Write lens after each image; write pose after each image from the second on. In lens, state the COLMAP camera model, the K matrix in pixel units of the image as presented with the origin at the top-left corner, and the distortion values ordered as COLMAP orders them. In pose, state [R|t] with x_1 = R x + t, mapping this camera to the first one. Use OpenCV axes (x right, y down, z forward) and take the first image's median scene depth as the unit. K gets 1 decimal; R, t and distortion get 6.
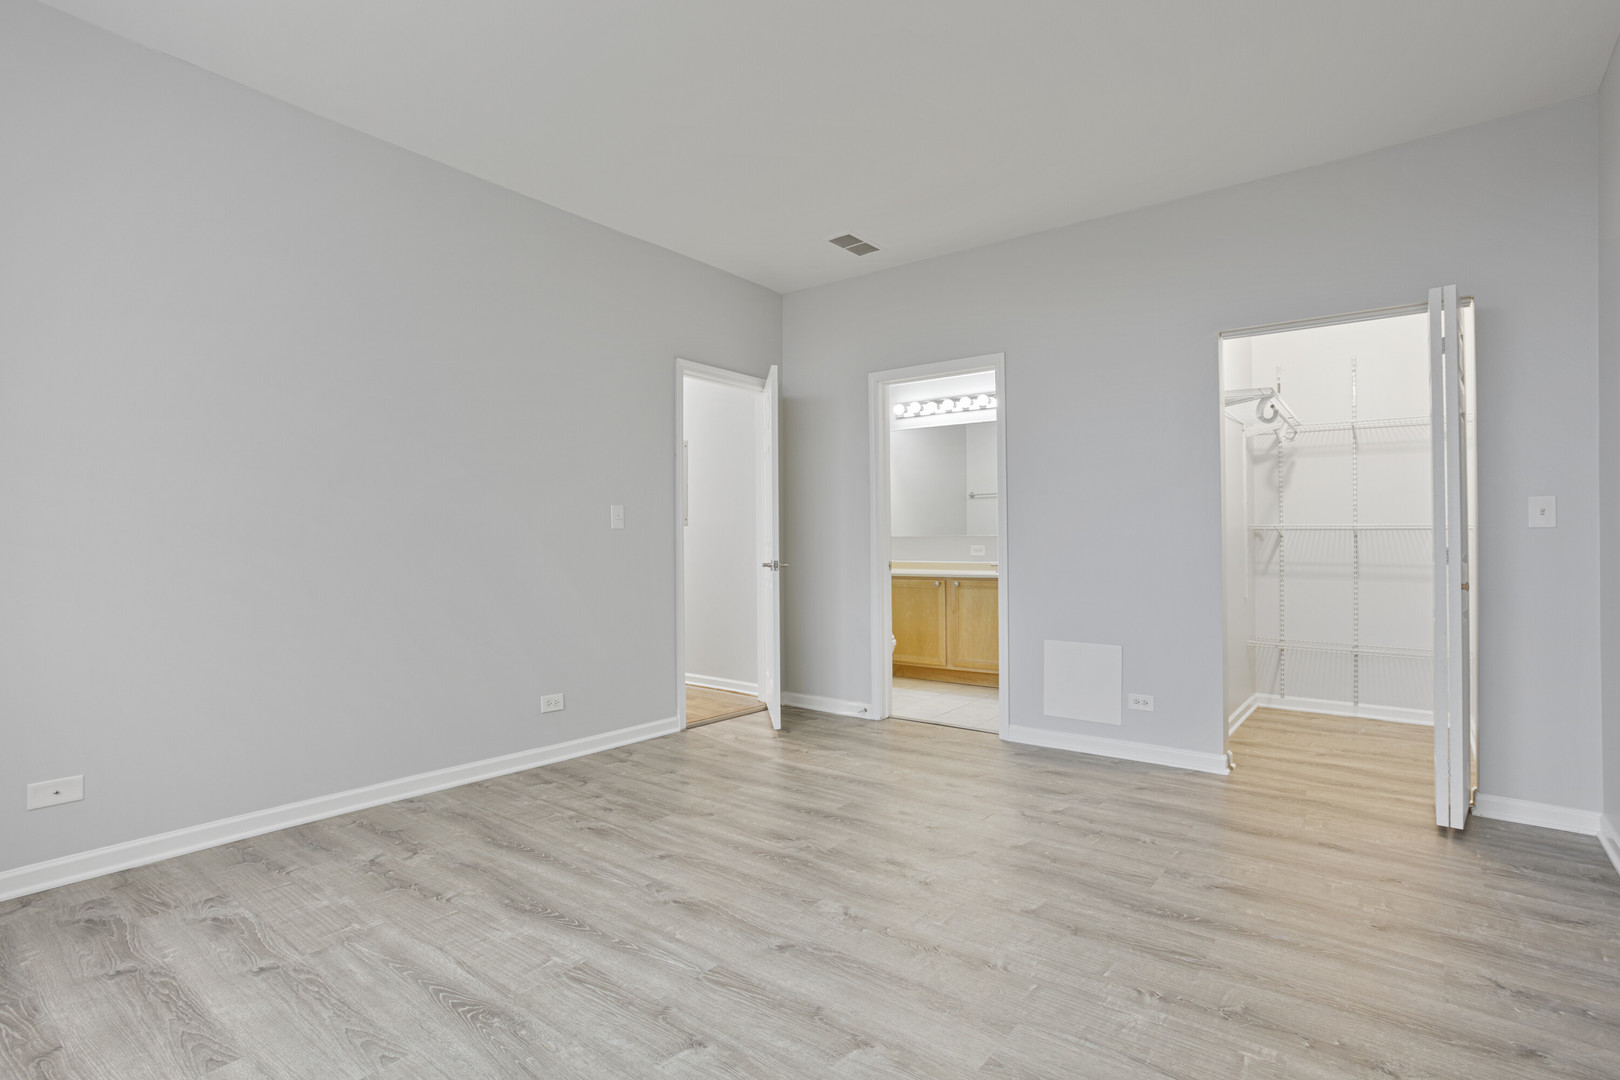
lens RADIAL K [[784.8, 0, 815.0], [0, 784.8, 544.9], [0, 0, 1]] dist [-0.019956, 0.000681]
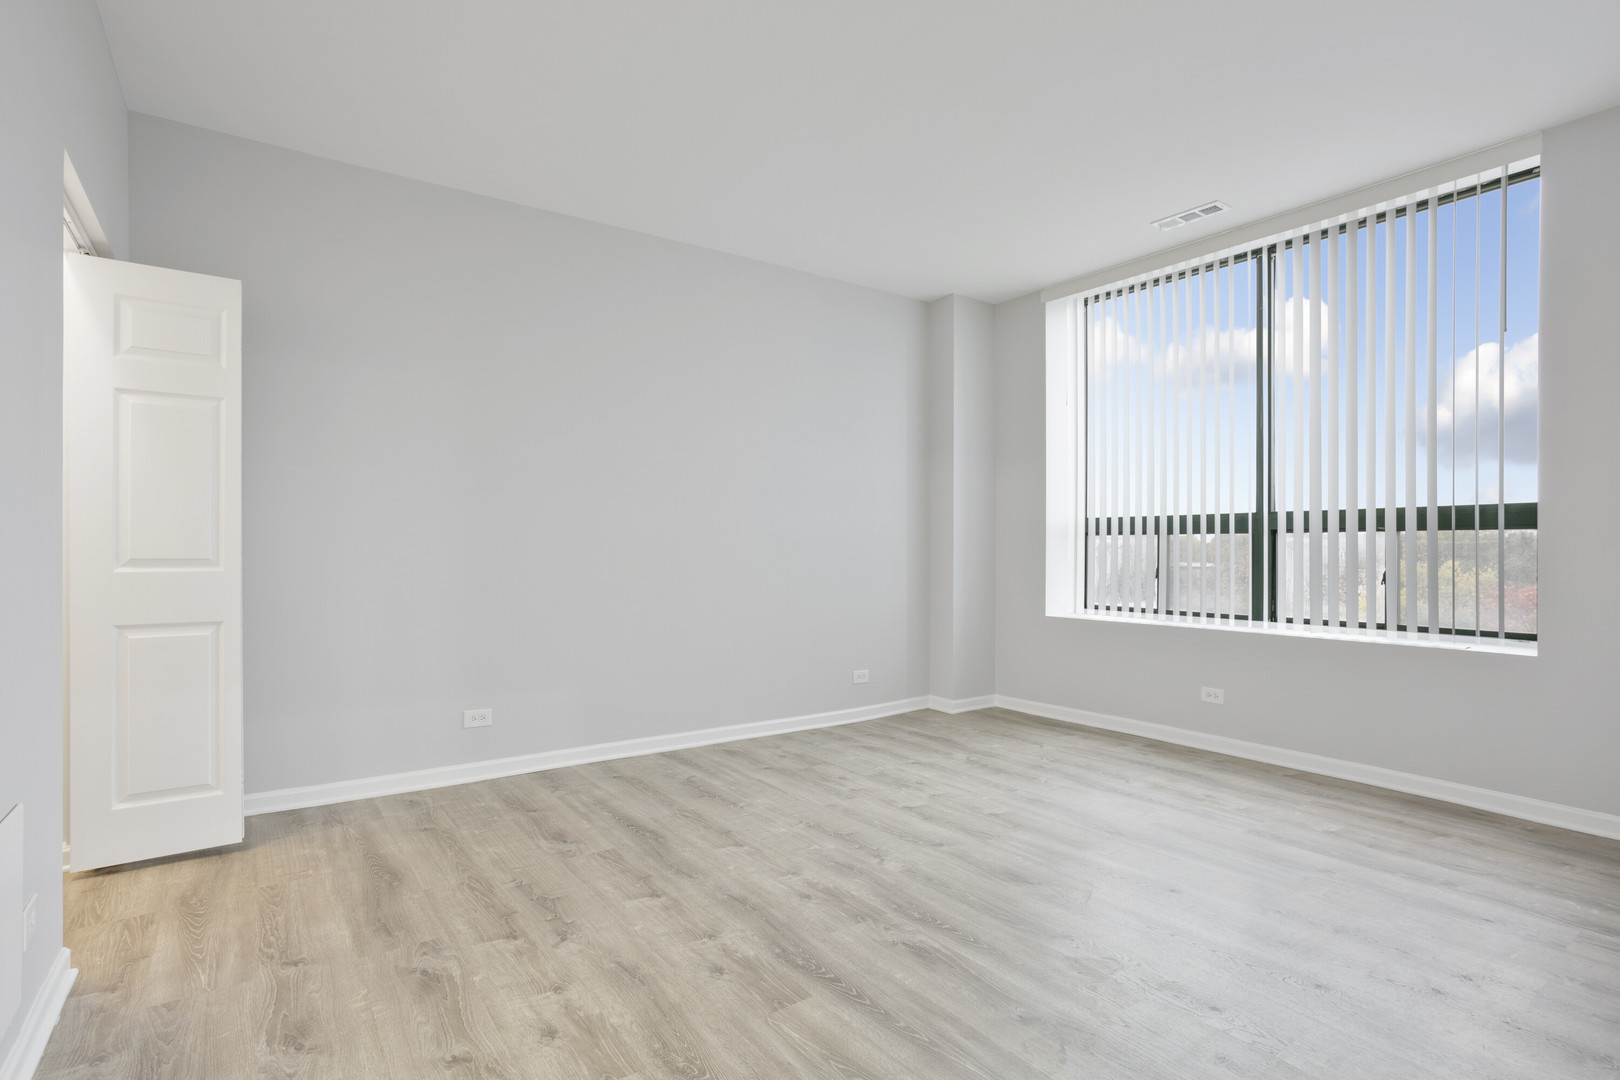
lens RADIAL K [[784.8, 0, 815.0], [0, 784.8, 544.9], [0, 0, 1]] dist [-0.019956, 0.000681]
pose [[-0.959012, -0.002301, 0.283356, -0.178260], [-0.002885, 0.999994, -0.001641, -0.012732], [-0.283351, -0.002392, -0.959013, 1.932366]]
